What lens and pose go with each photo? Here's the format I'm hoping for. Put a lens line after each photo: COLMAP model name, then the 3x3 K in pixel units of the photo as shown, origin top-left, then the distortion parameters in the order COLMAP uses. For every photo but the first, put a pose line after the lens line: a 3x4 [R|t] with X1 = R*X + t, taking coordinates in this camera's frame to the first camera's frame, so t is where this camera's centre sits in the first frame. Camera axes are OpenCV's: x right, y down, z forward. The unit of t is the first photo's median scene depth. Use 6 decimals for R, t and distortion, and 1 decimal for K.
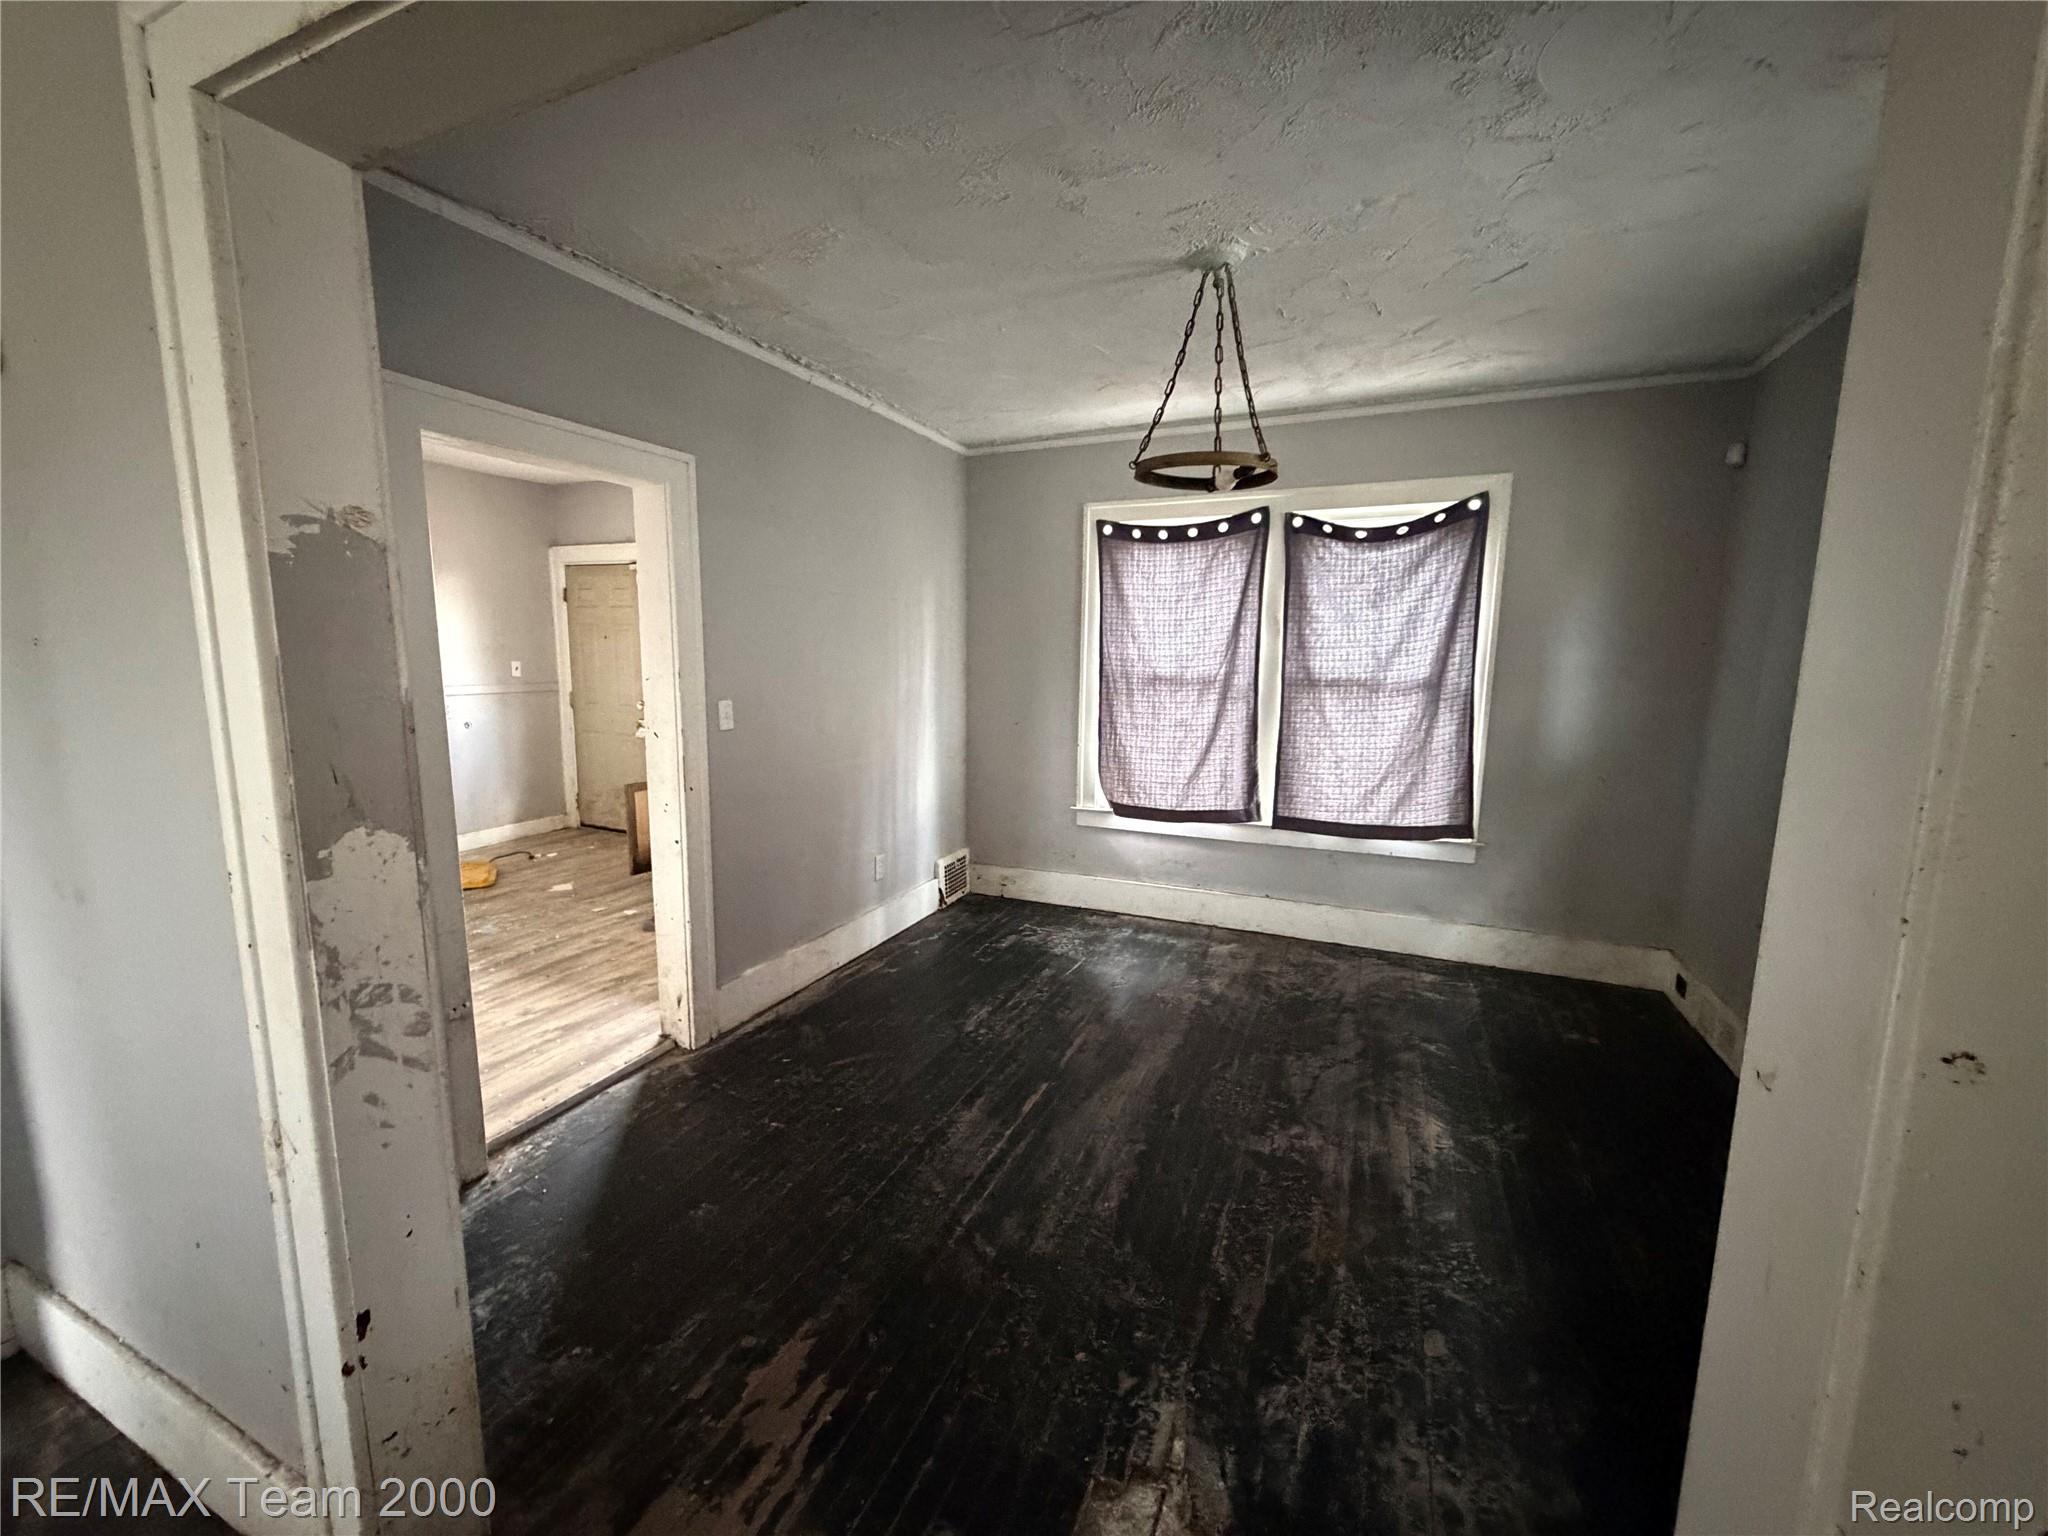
lens RADIAL K [[819.1, 0, 1024.0], [0, 819.1, 768.0], [0, 0, 1]] dist [0.000632, 0.000046]
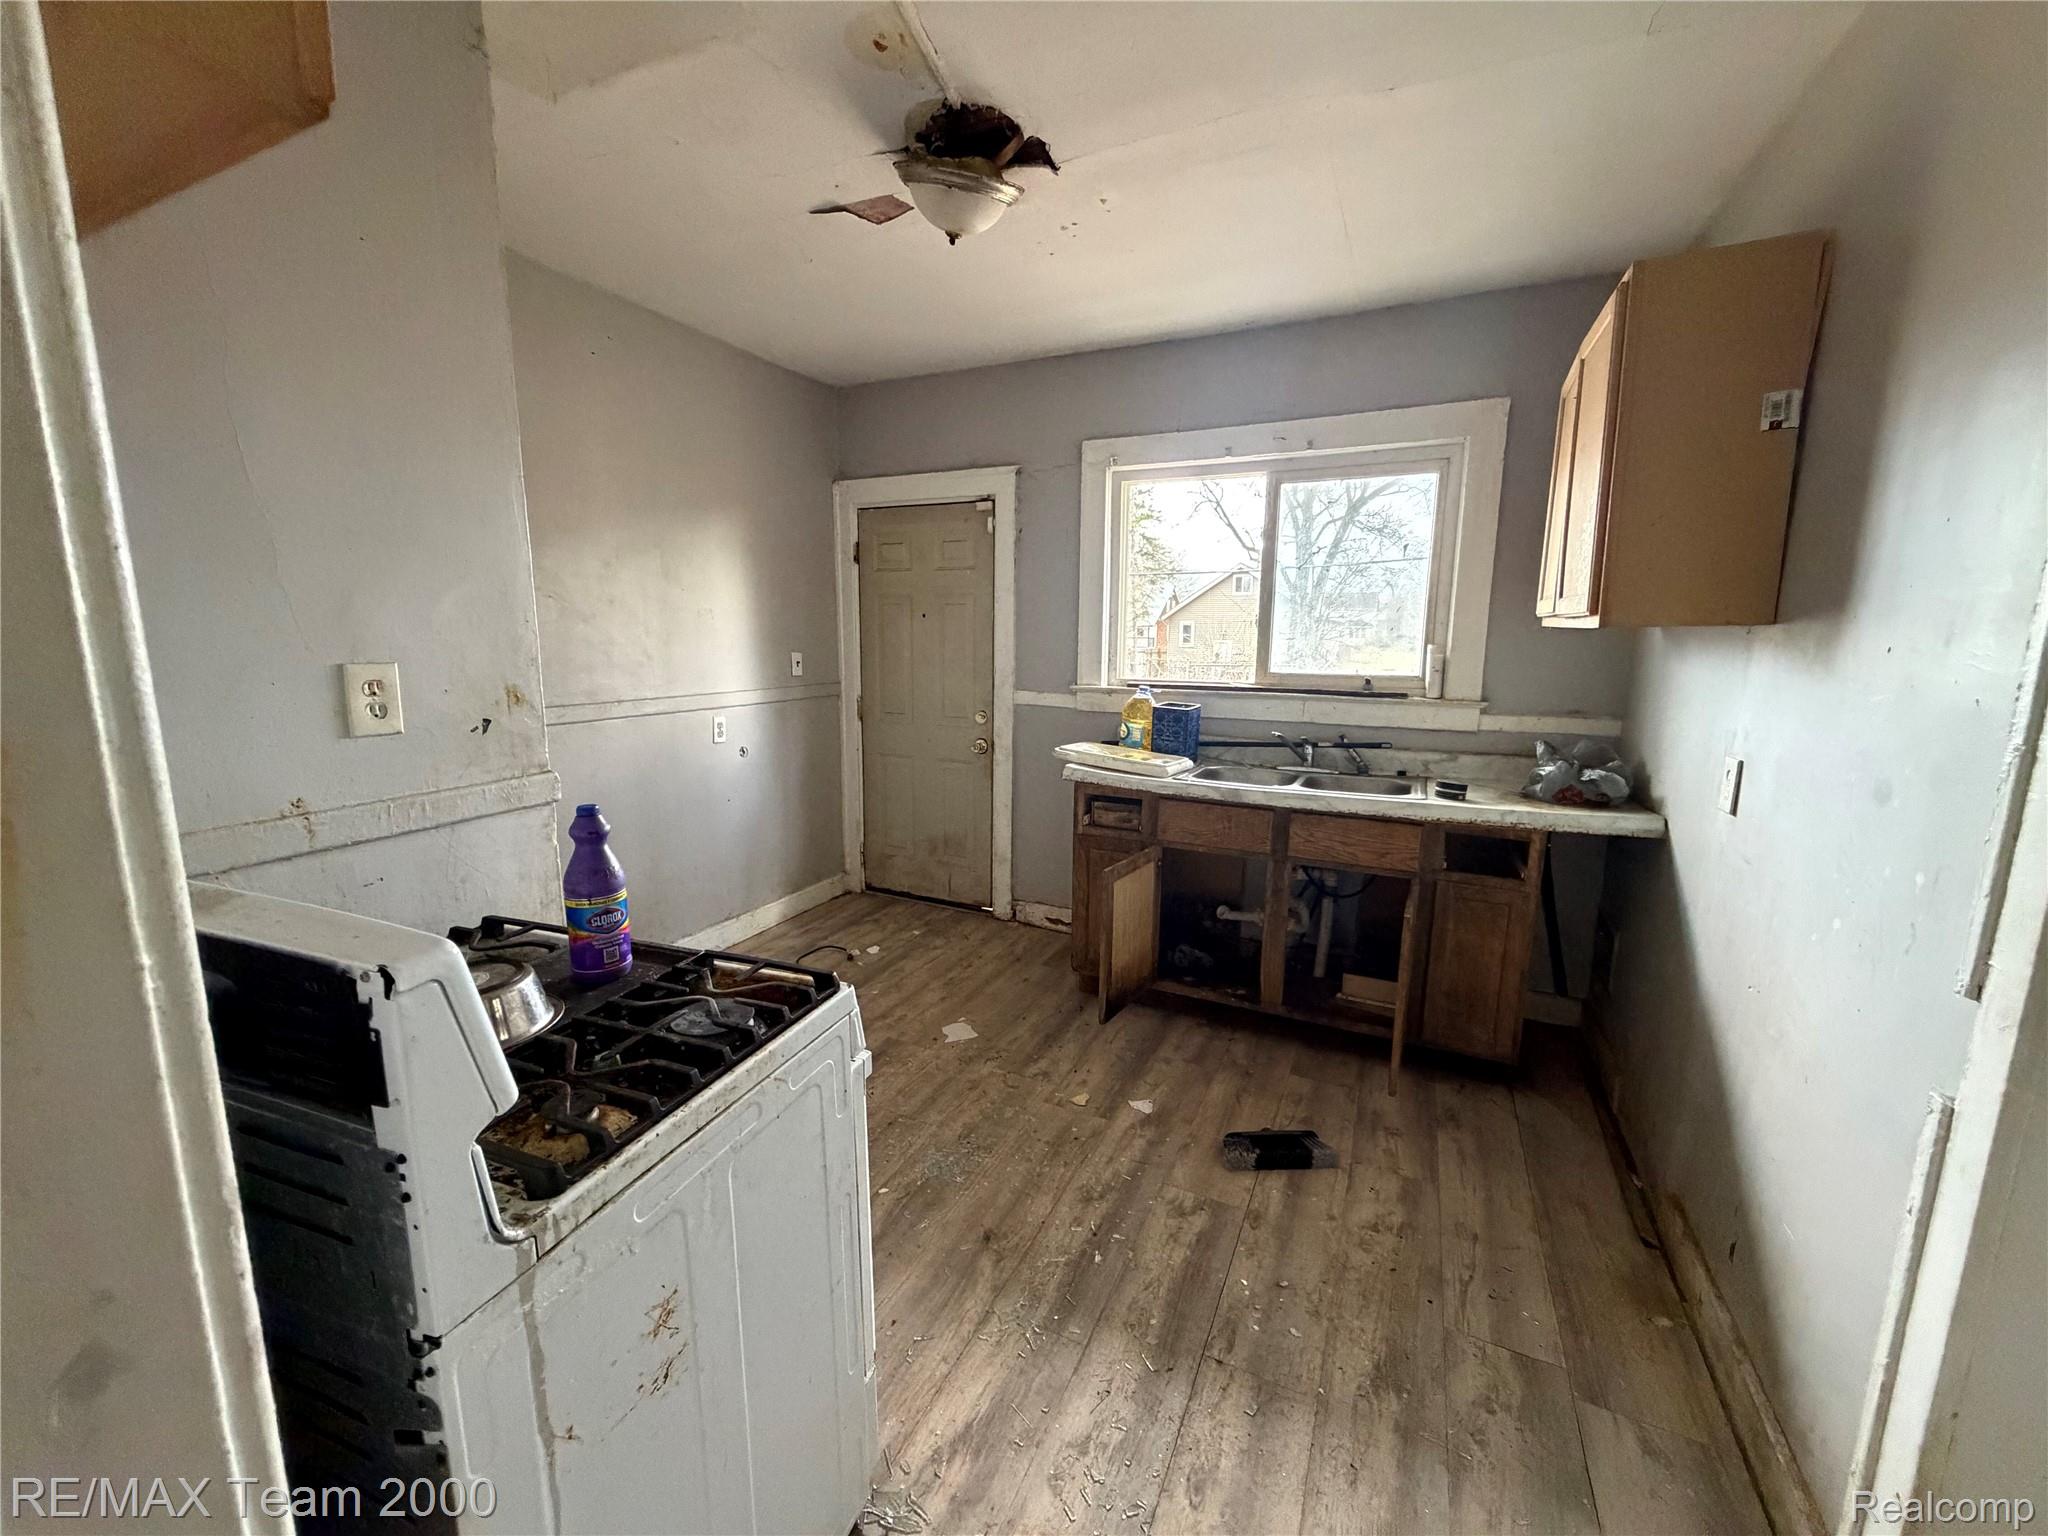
lens RADIAL K [[819.1, 0, 1024.0], [0, 819.1, 768.0], [0, 0, 1]] dist [0.000632, 0.000046]
pose [[0.999449, 0.000237, -0.033181, -0.406660], [0.000606, 0.999678, 0.025386, -0.052392], [0.033176, -0.025392, 0.999127, 0.331961]]
